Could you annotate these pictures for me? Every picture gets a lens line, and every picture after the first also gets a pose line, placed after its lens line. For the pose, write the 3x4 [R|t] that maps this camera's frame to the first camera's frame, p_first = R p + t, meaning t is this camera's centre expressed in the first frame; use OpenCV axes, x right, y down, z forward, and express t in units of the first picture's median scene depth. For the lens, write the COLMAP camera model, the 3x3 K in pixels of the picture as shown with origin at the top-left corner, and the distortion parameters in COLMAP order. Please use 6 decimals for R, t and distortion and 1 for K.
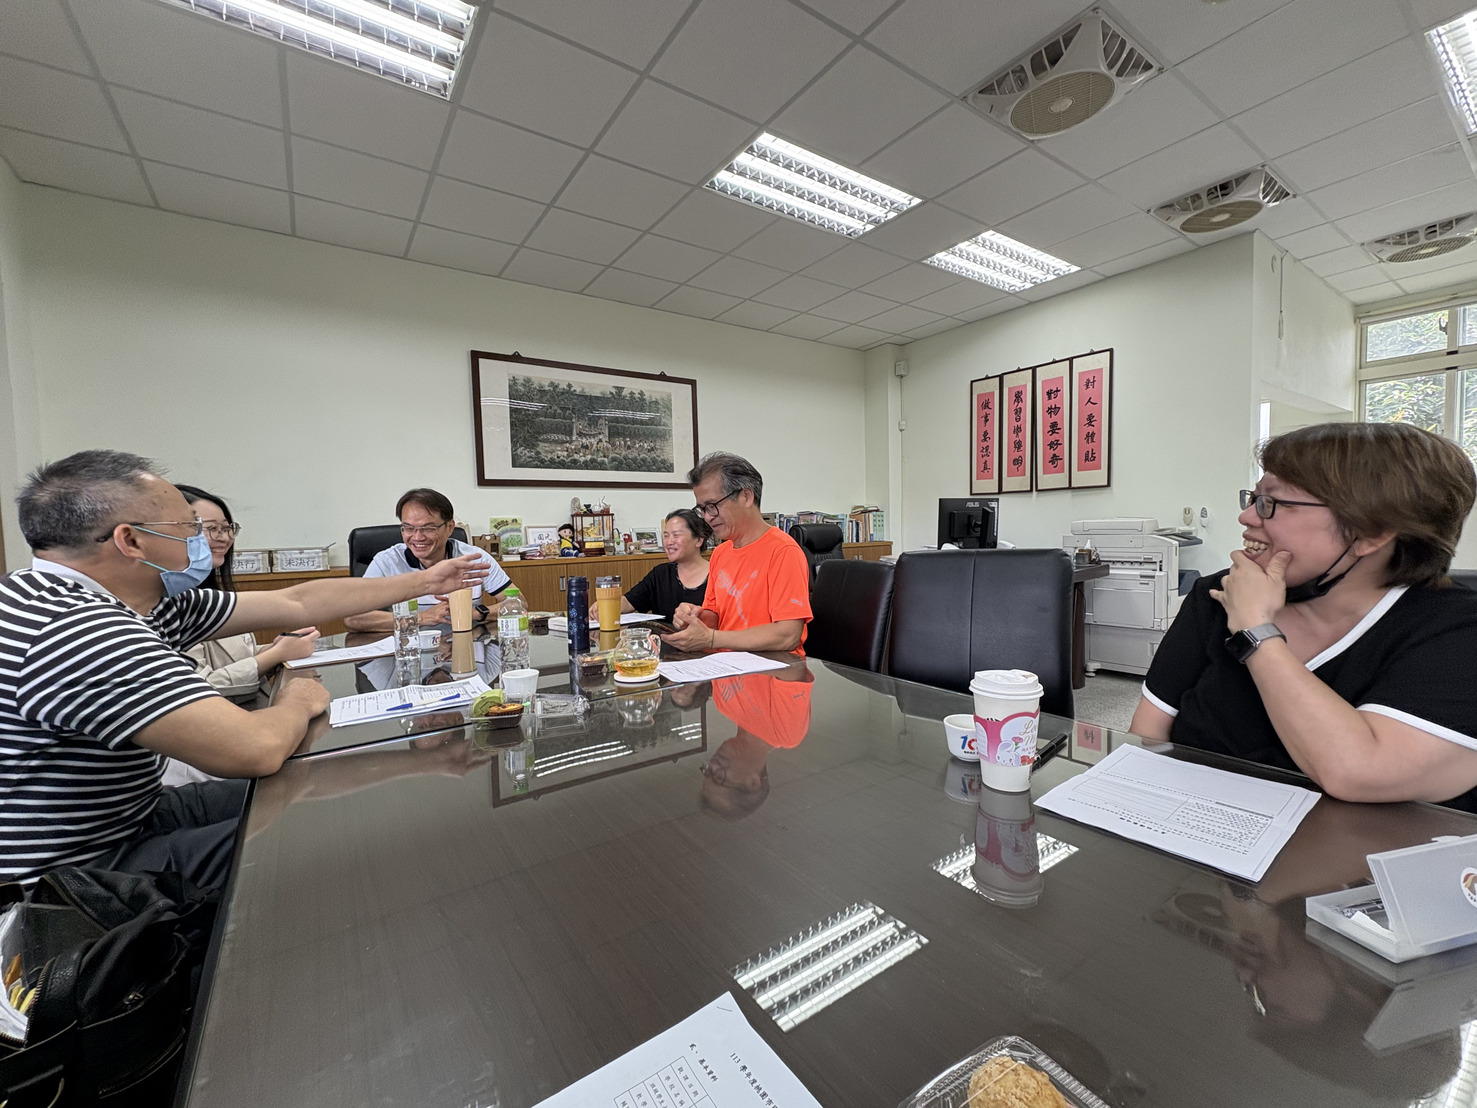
lens RADIAL K [[598.0, 0, 736.3], [0, 598.0, 557.6], [0, 0, 1]] dist [0.003539, -0.000179]
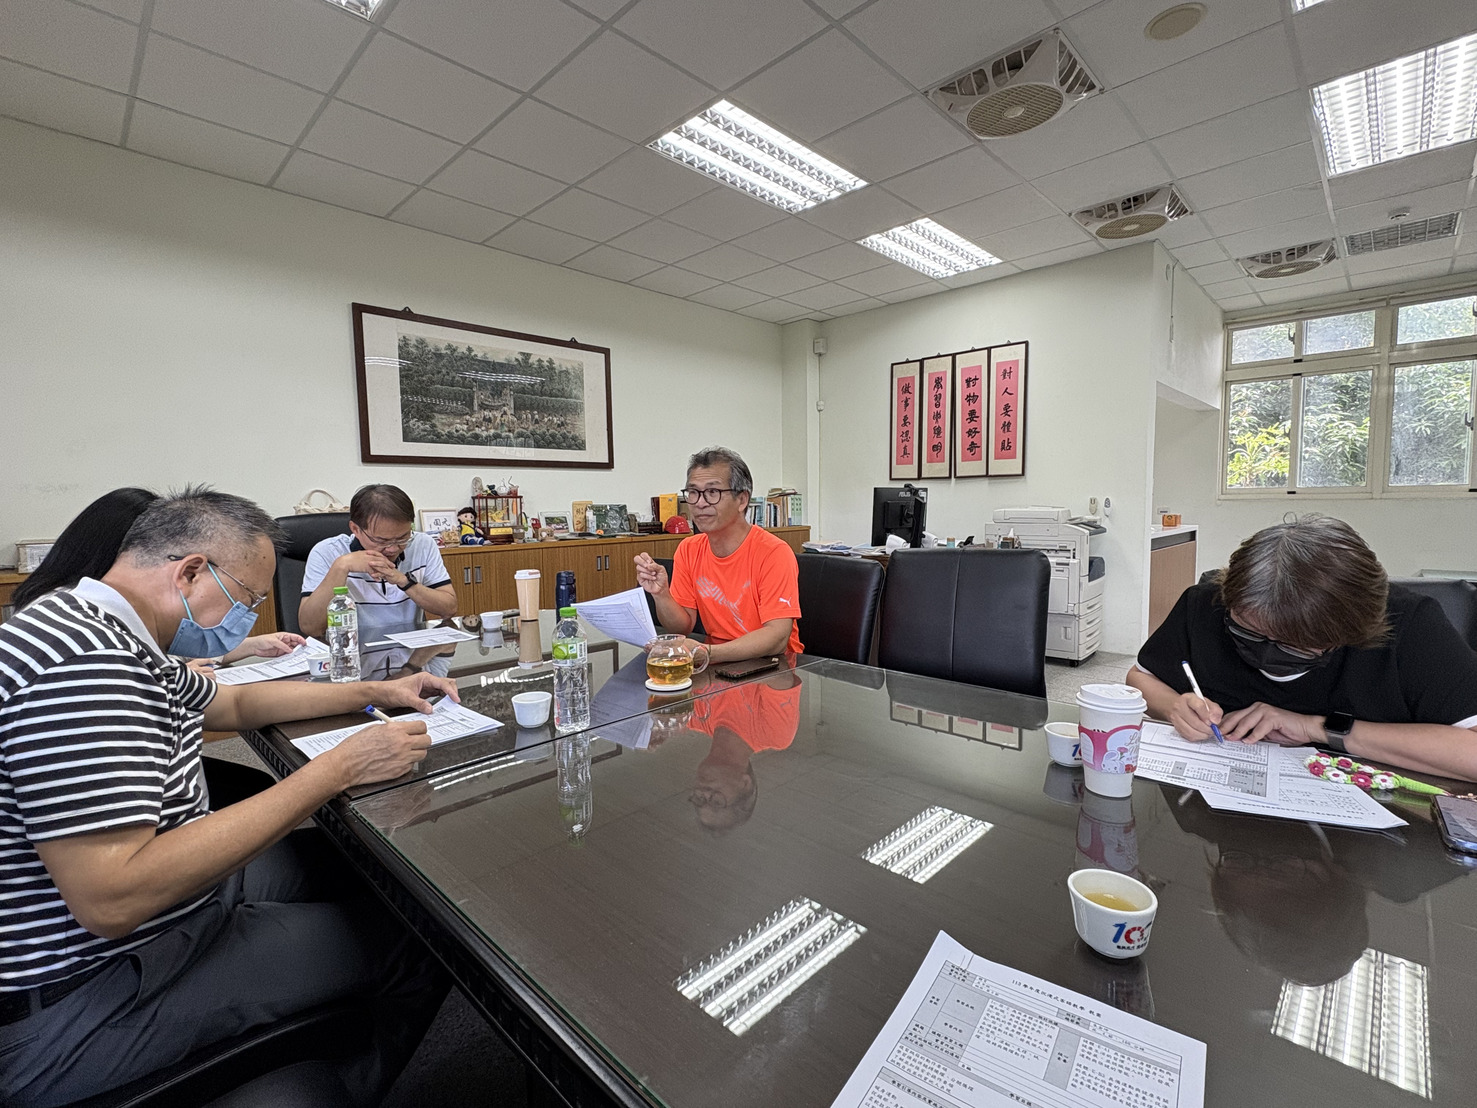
lens RADIAL K [[654.4, 0, 730.9], [0, 654.4, 549.8], [0, 0, 1]] dist [0.005205, 0.000584]
pose [[0.982860, -0.004278, 0.184303, -0.099695], [0.000805, 0.999821, 0.018917, -0.014772], [-0.184351, -0.018444, 0.982687, -0.023917]]
